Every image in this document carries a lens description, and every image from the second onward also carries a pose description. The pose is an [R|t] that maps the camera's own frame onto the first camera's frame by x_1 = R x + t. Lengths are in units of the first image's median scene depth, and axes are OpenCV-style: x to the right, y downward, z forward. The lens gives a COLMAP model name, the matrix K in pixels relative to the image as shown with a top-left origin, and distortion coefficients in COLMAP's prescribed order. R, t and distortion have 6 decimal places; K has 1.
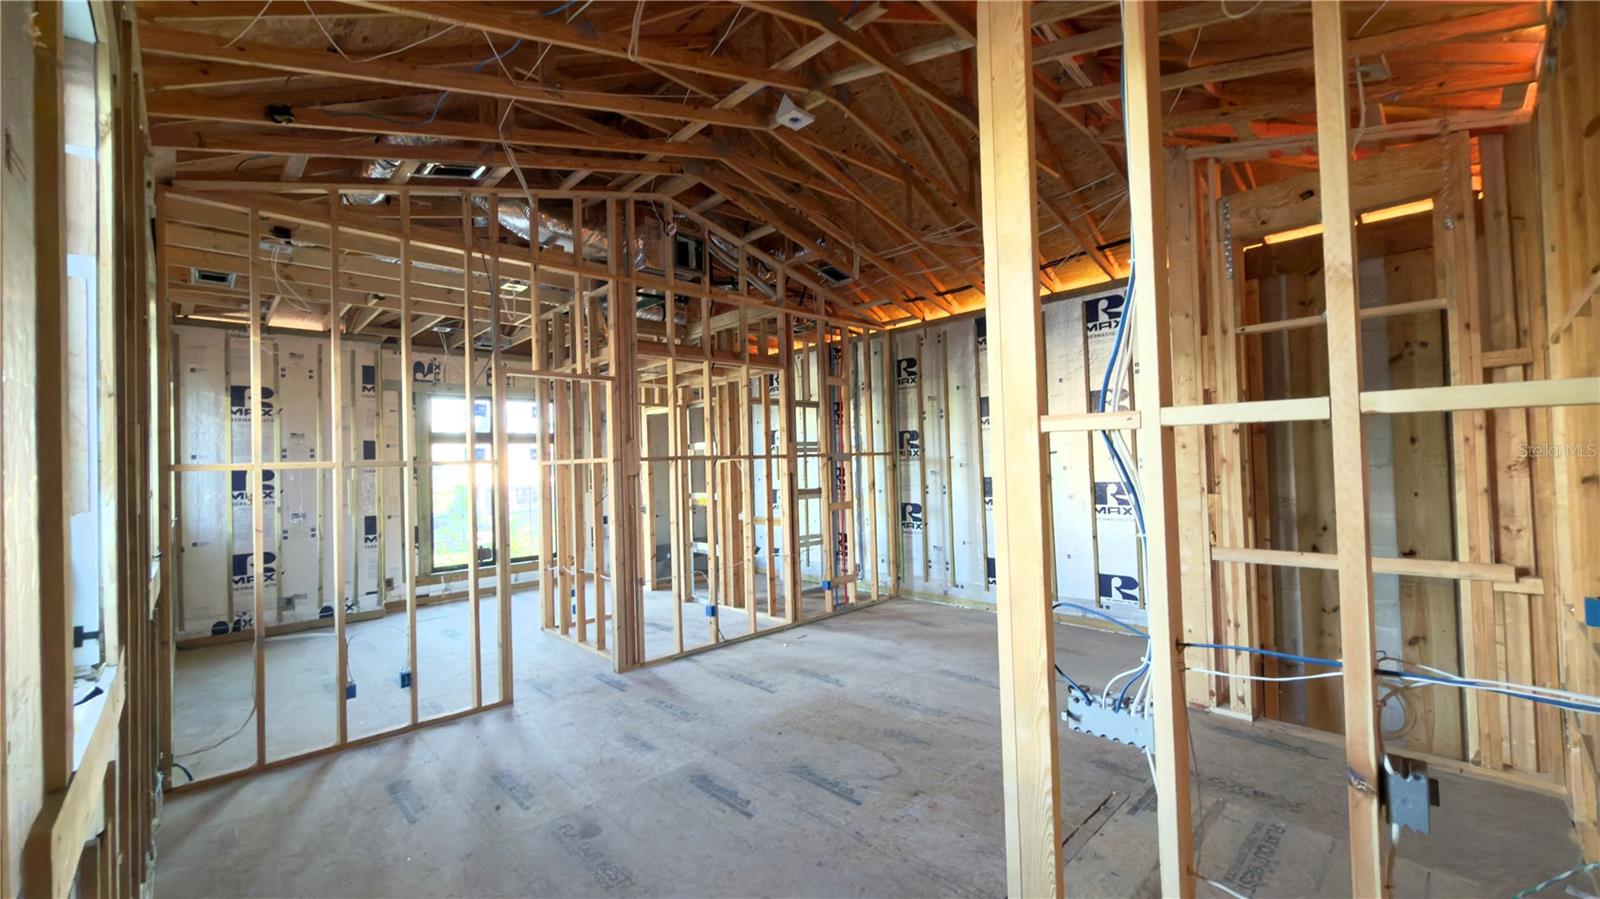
lens RADIAL K [[635.8, 0, 798.6], [0, 635.8, 447.3], [0, 0, 1]] dist [0.001183, -0.000686]
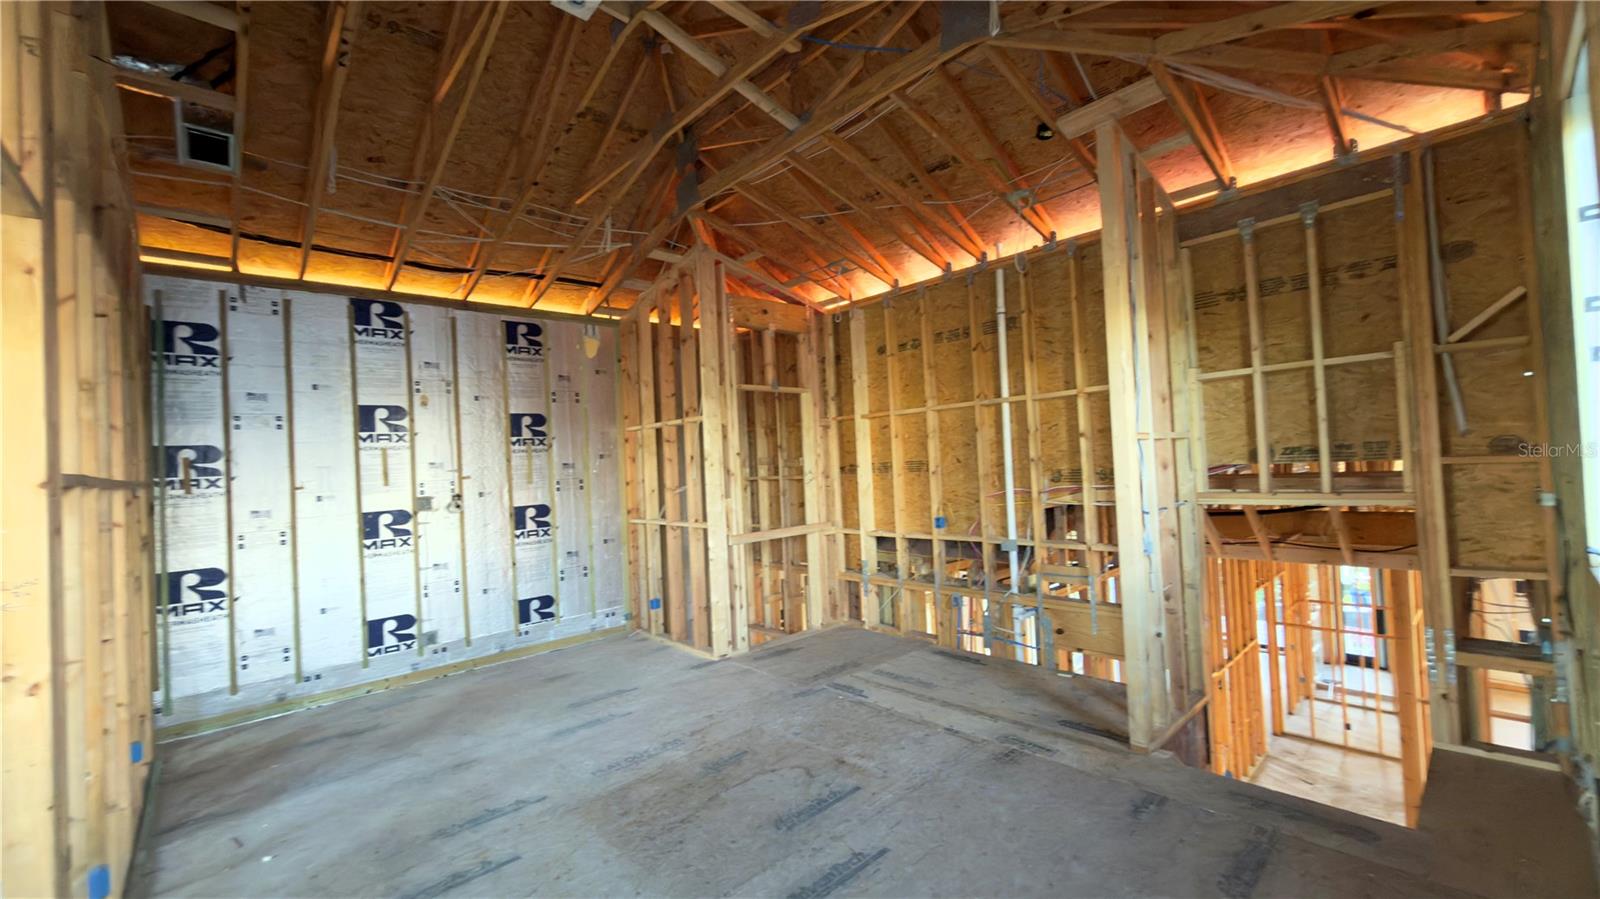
lens RADIAL K [[635.8, 0, 799.3], [0, 635.8, 450.2], [0, 0, 1]] dist [0.001183, -0.000686]
pose [[0.021131, 0.047958, 0.998626, -0.522903], [0.025075, 0.998509, -0.048483, 0.026820], [-0.999462, 0.026065, 0.019897, 0.563868]]
